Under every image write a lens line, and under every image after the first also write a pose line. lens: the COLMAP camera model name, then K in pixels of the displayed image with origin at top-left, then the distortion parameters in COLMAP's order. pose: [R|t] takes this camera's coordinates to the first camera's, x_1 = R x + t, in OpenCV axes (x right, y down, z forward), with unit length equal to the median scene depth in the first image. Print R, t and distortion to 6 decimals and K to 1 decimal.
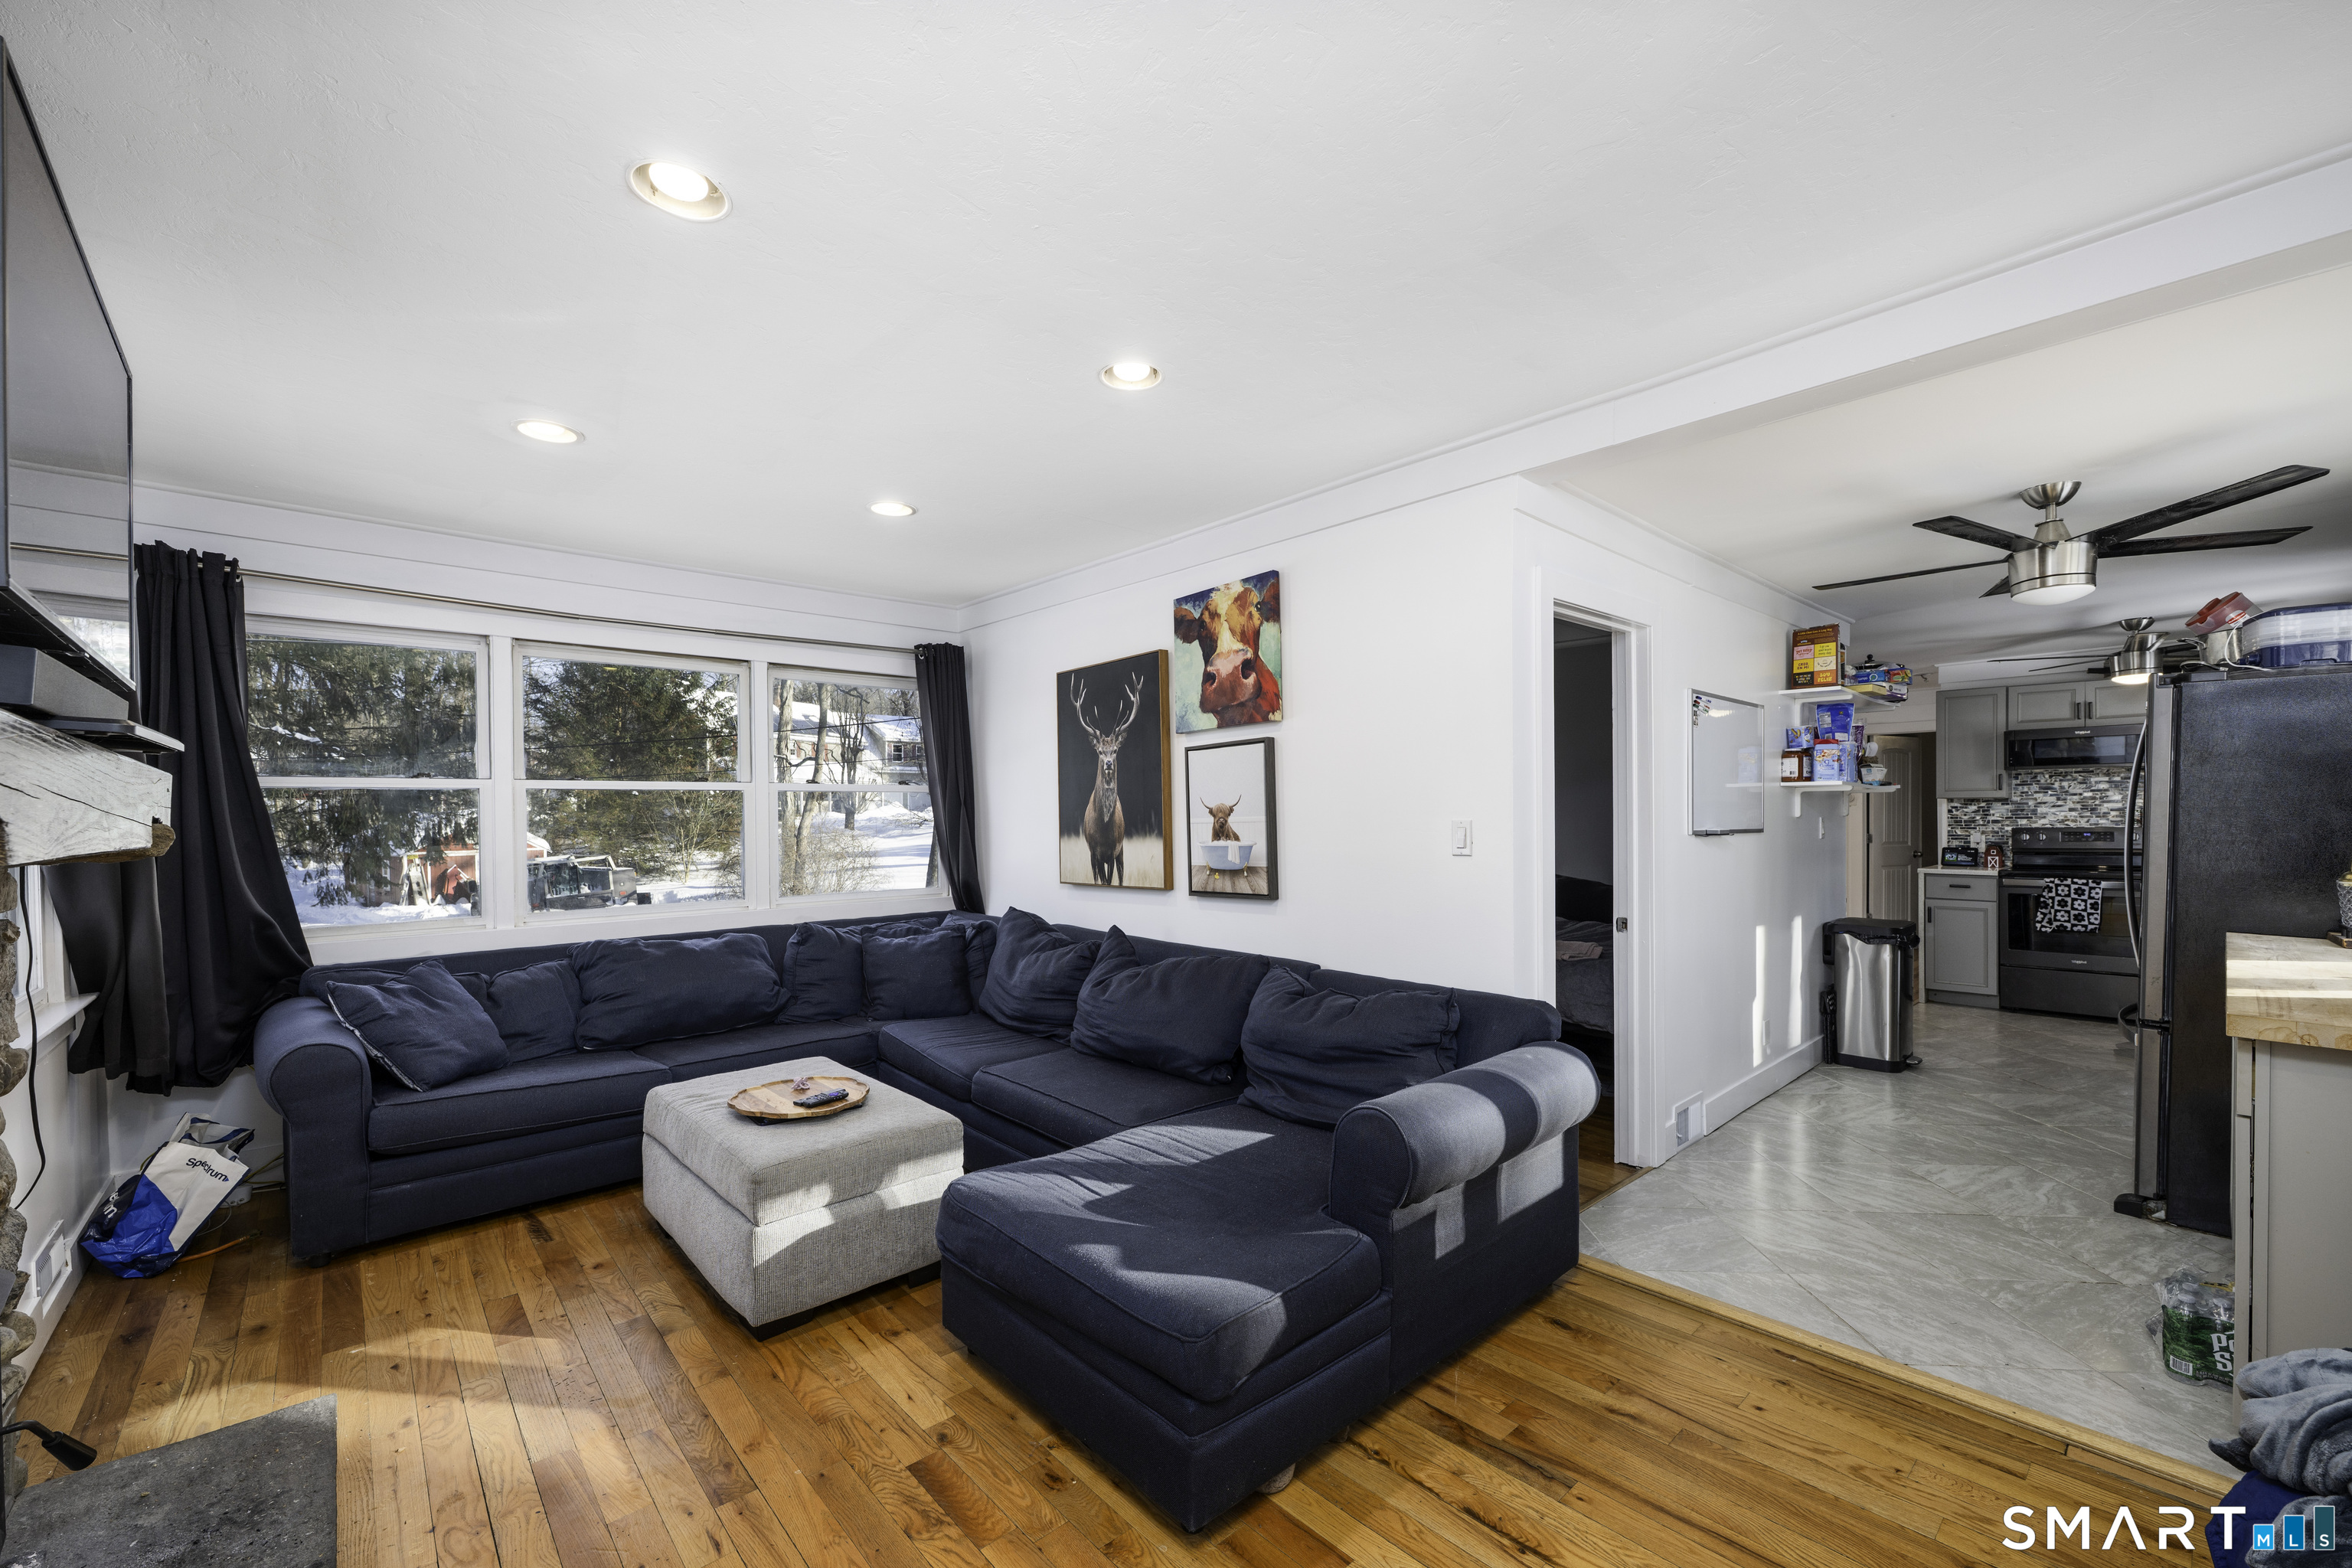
lens RADIAL K [[939.6, 0, 1170.8], [0, 939.6, 811.3], [0, 0, 1]] dist [0.000712, 0.000112]
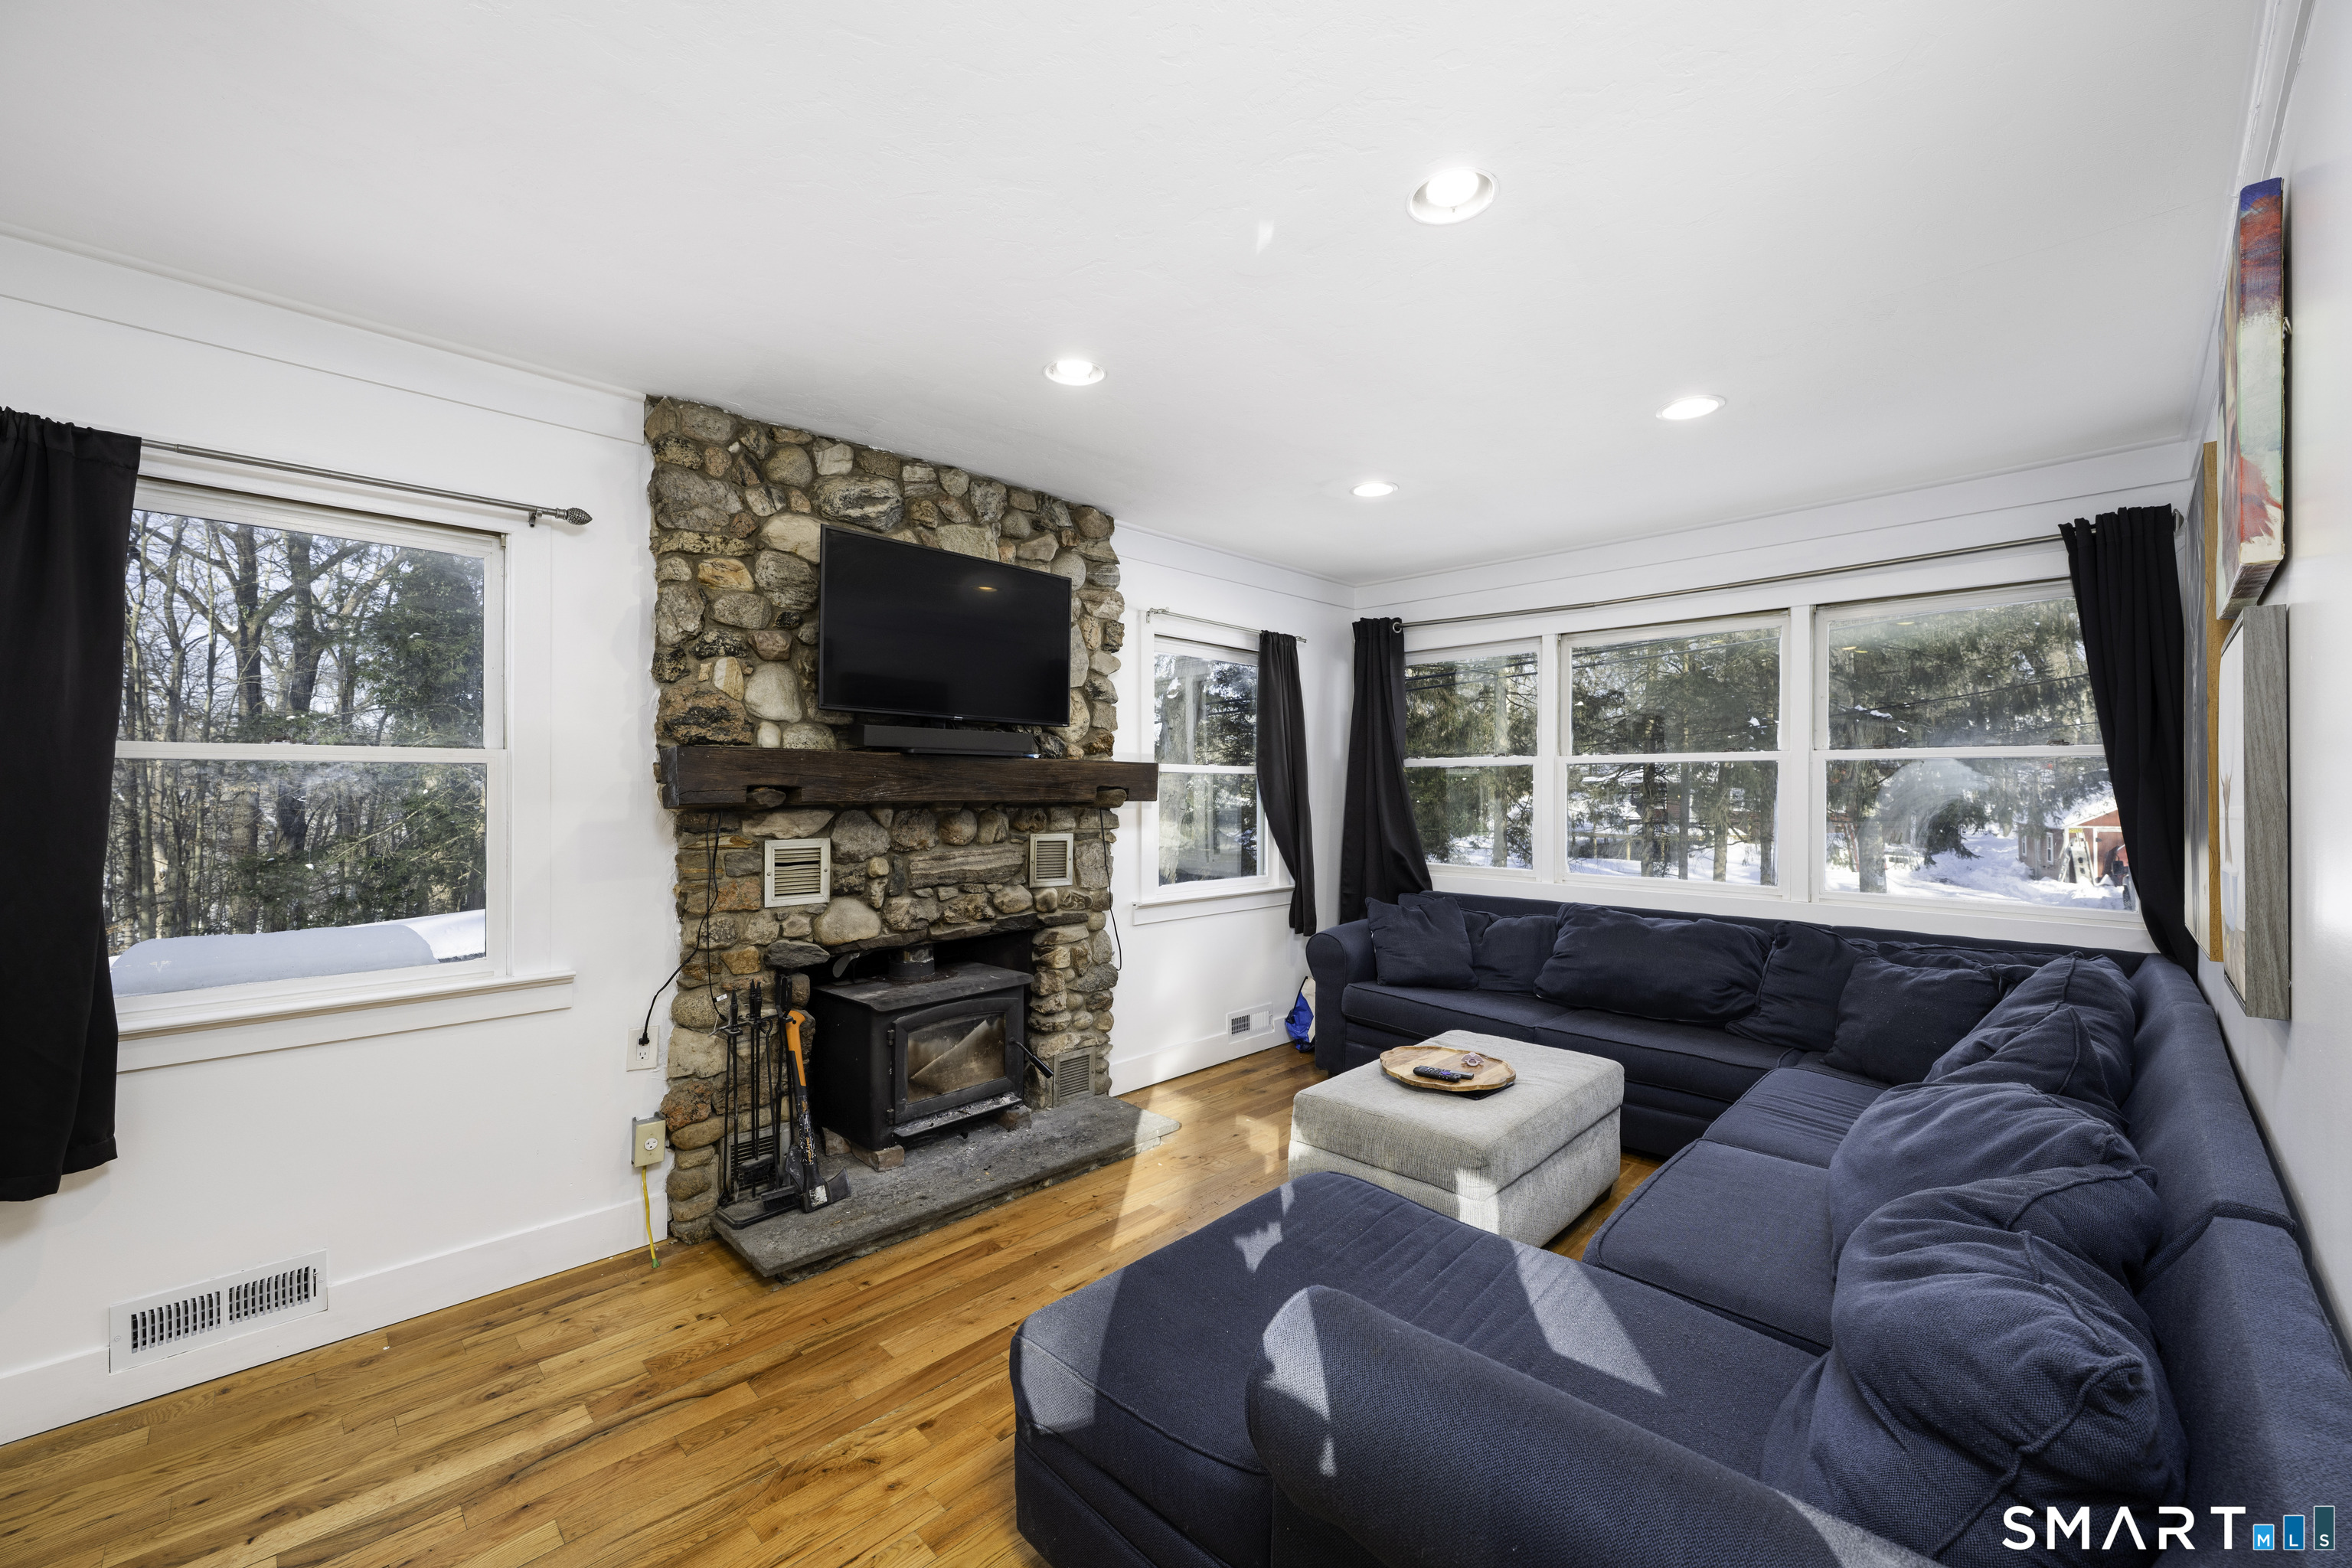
lens RADIAL K [[933.2, 0, 1178.7], [0, 933.2, 790.1], [0, 0, 1]] dist [0.001708, 0.000182]
pose [[0.059711, 0.012273, -0.998140, 0.425602], [-0.001927, 0.999924, 0.012180, -0.005276], [0.998214, 0.001196, 0.059730, 0.465858]]
